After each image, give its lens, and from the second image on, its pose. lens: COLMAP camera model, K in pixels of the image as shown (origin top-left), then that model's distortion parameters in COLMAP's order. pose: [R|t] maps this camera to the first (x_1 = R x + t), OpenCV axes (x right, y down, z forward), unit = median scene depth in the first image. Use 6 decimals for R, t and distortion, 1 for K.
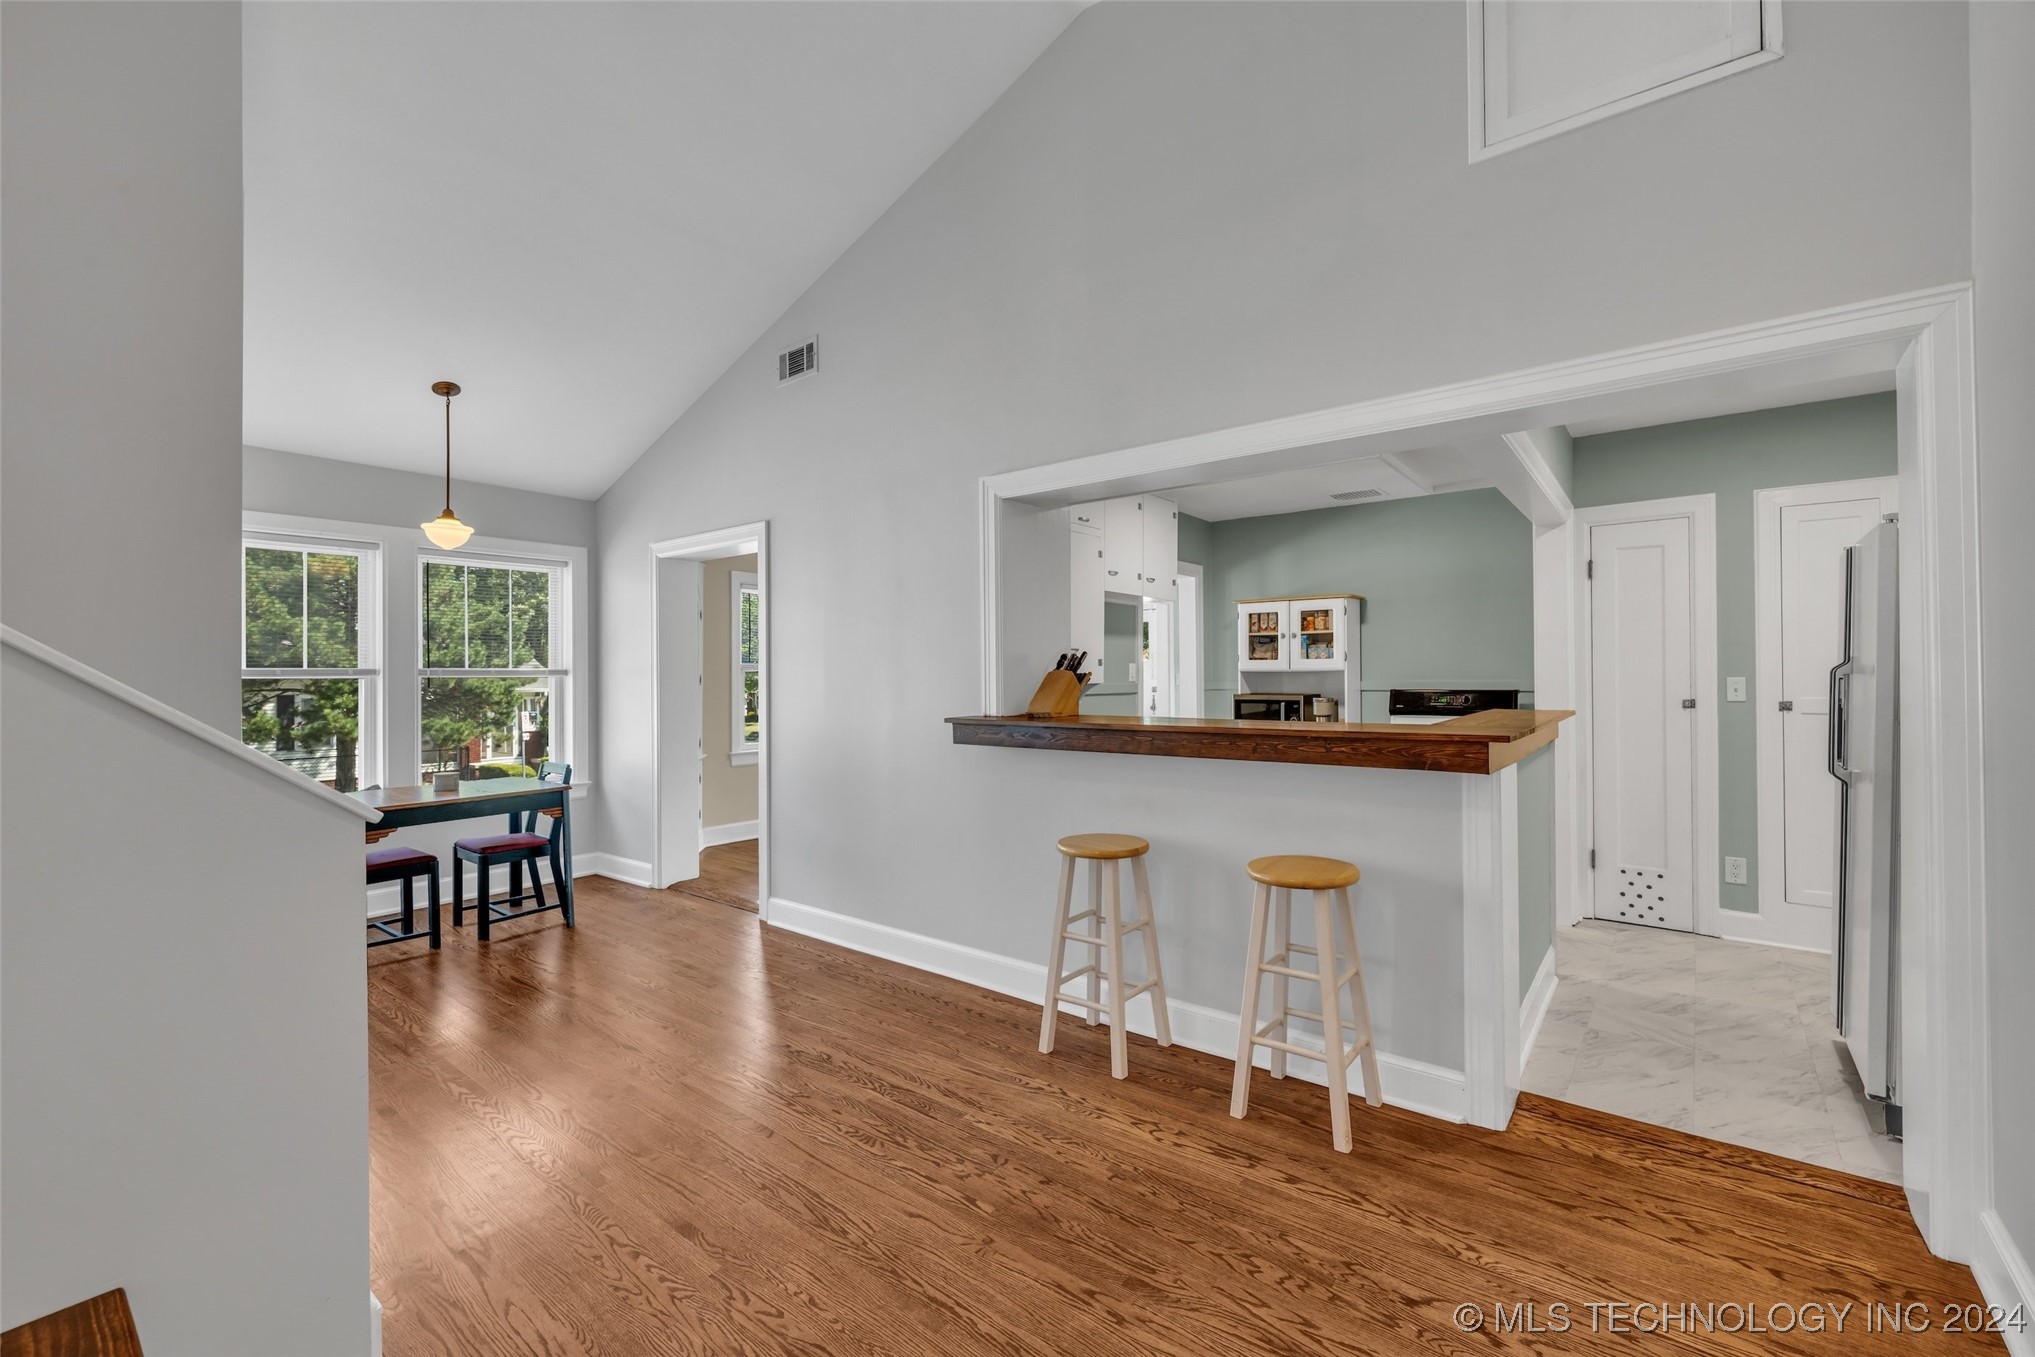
lens RADIAL K [[856.6, 0, 1012.7], [0, 856.6, 671.7], [0, 0, 1]] dist [0.000326, -0.000019]
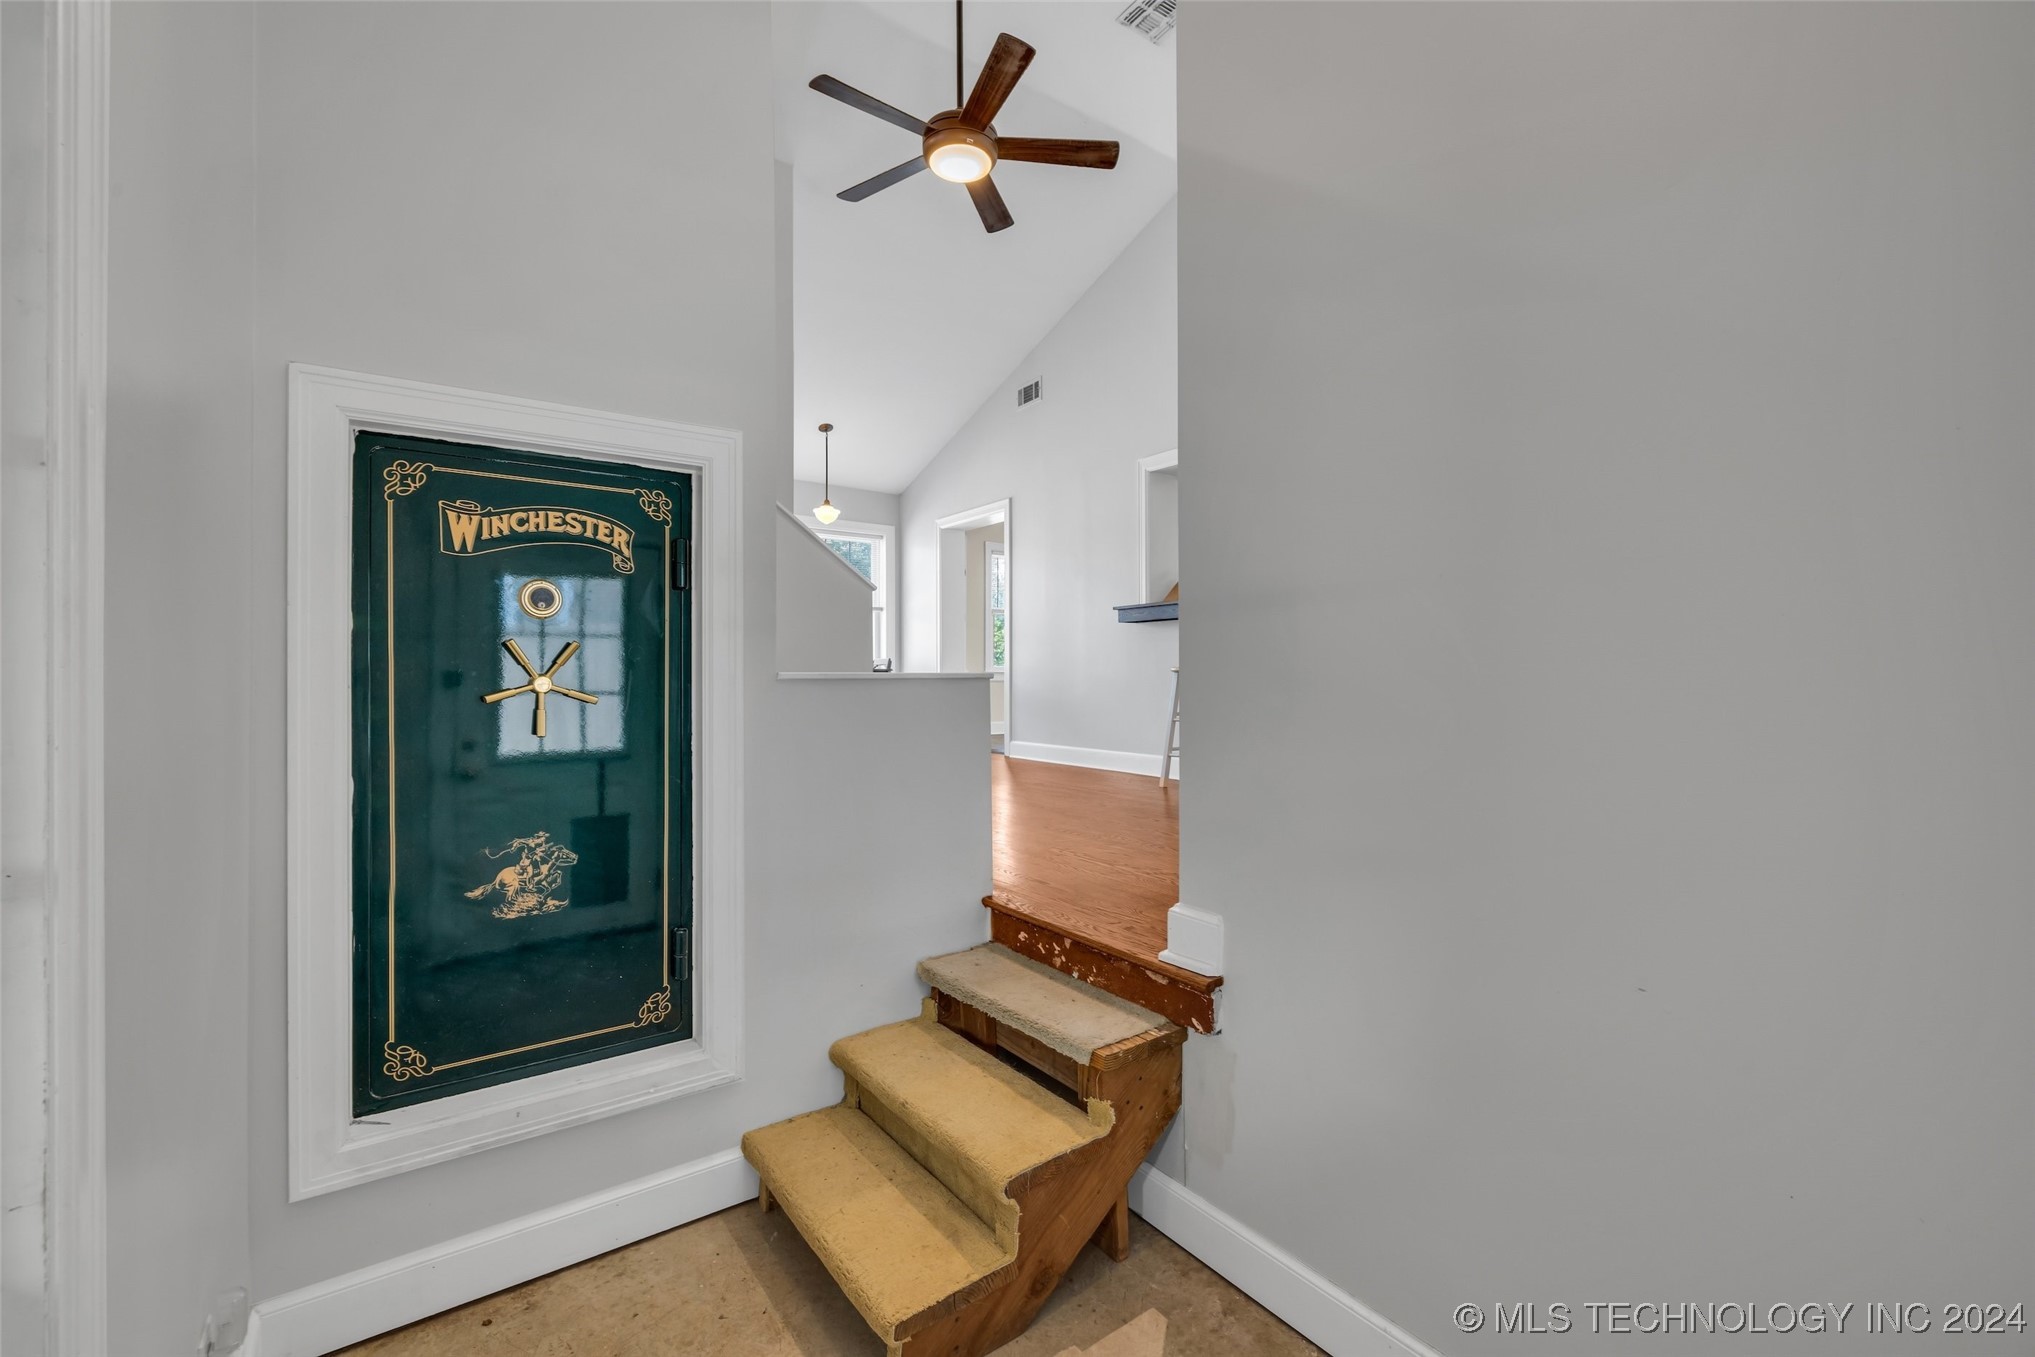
lens RADIAL K [[856.6, 0, 1015.4], [0, 856.6, 669.2], [0, 0, 1]] dist [0.000326, -0.000019]
pose [[0.962645, 0.001511, -0.270761, 0.132866], [-0.002379, 0.999993, -0.002878, 0.128788], [0.270754, 0.003415, 0.962642, -0.453088]]
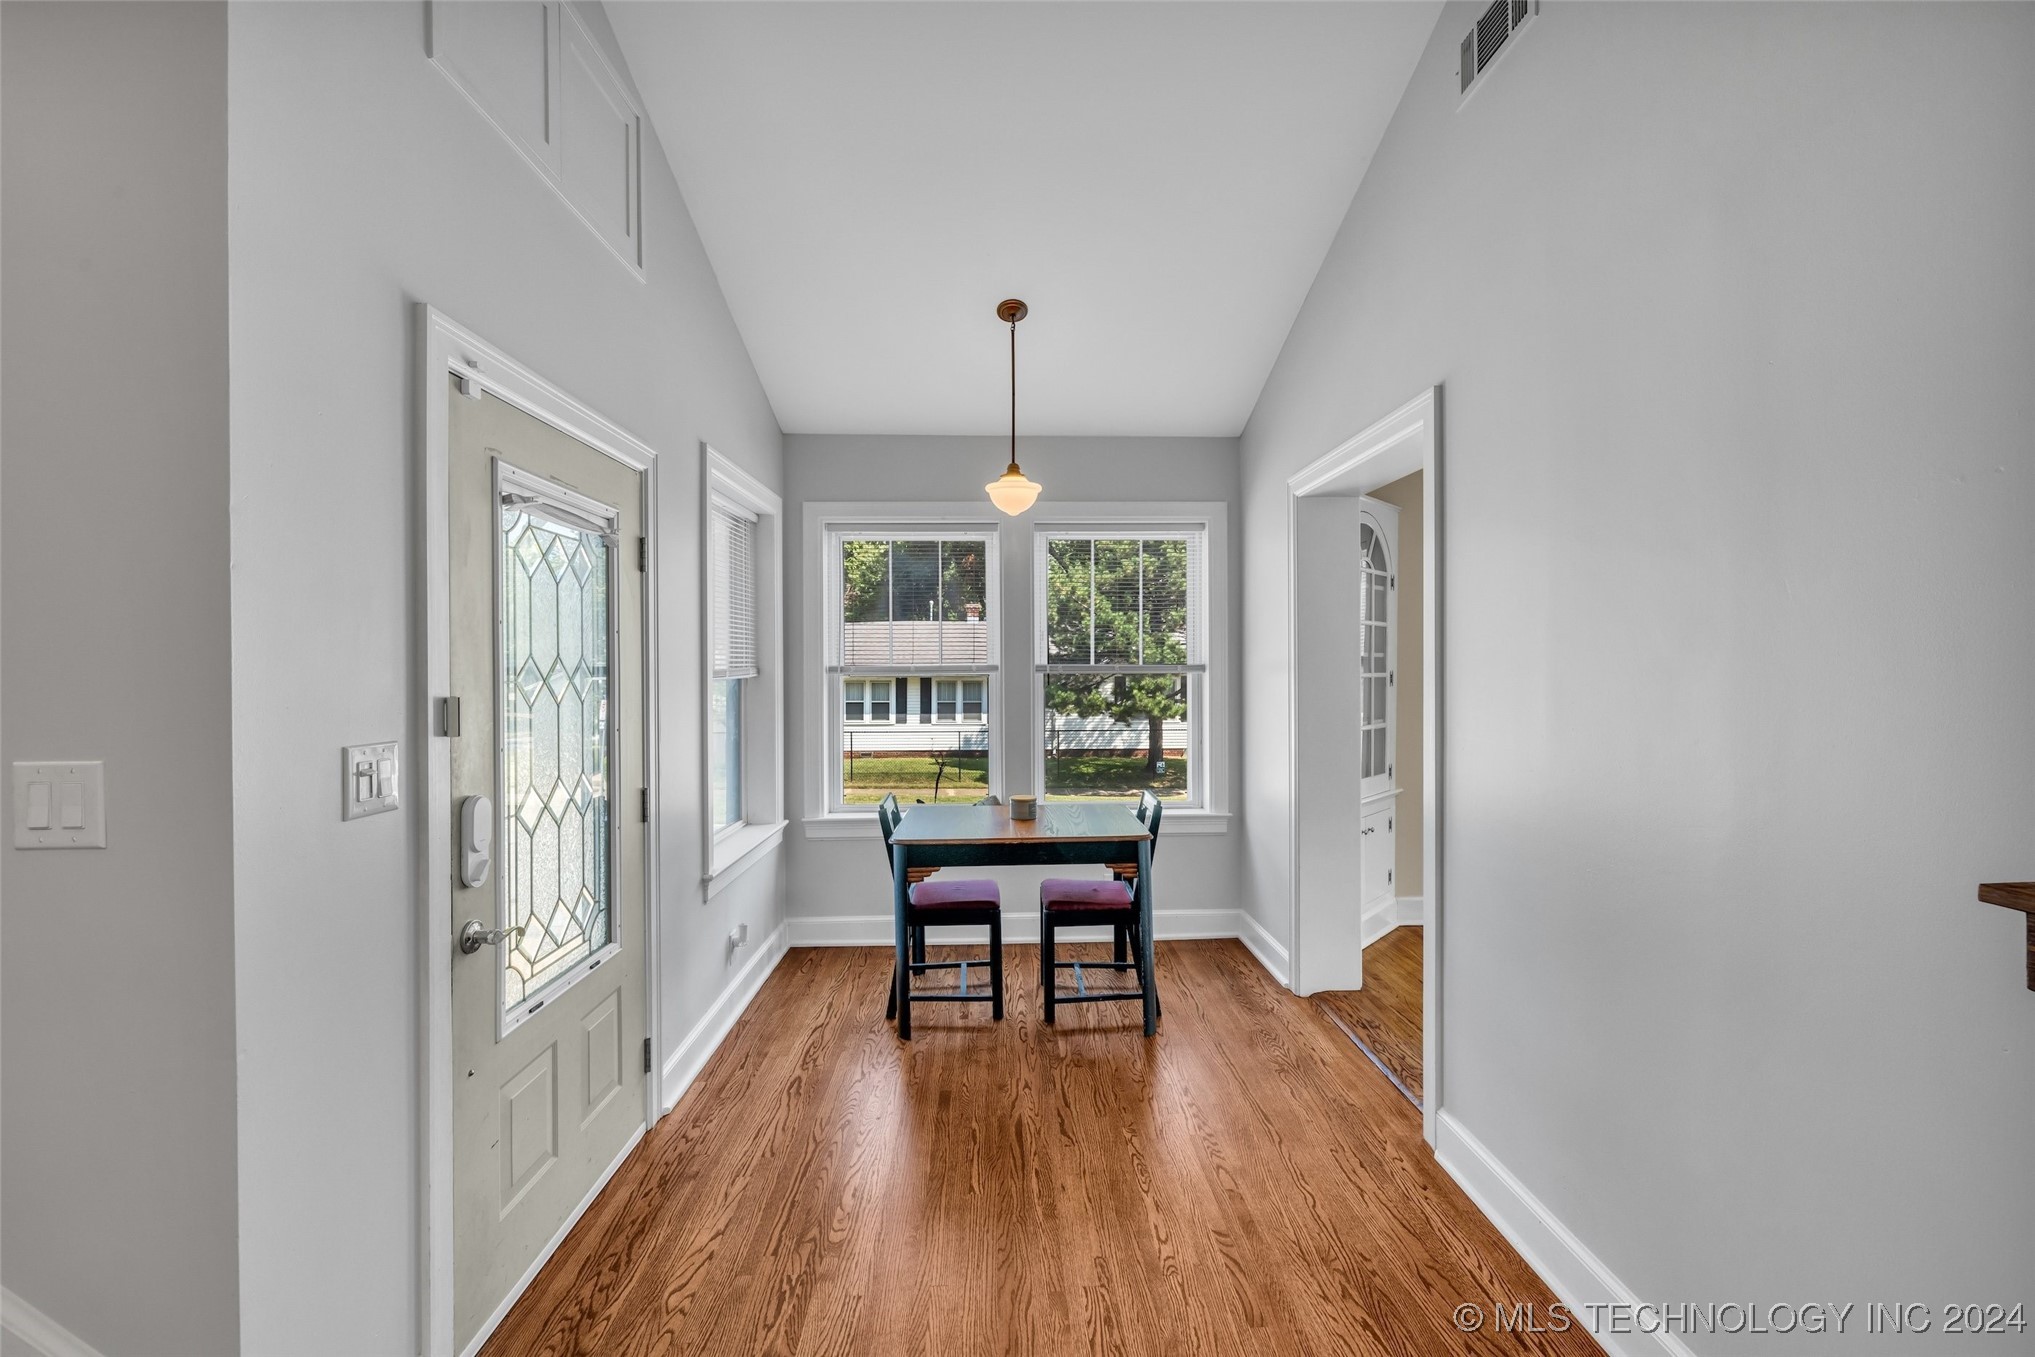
lens RADIAL K [[856.6, 0, 1010.9], [0, 856.6, 666.6], [0, 0, 1]] dist [0.000326, -0.000019]
pose [[0.644058, 0.009568, -0.764917, -0.051457], [0.000833, 0.999912, 0.013209, -0.012592], [0.764976, -0.009144, 0.643994, 0.435635]]
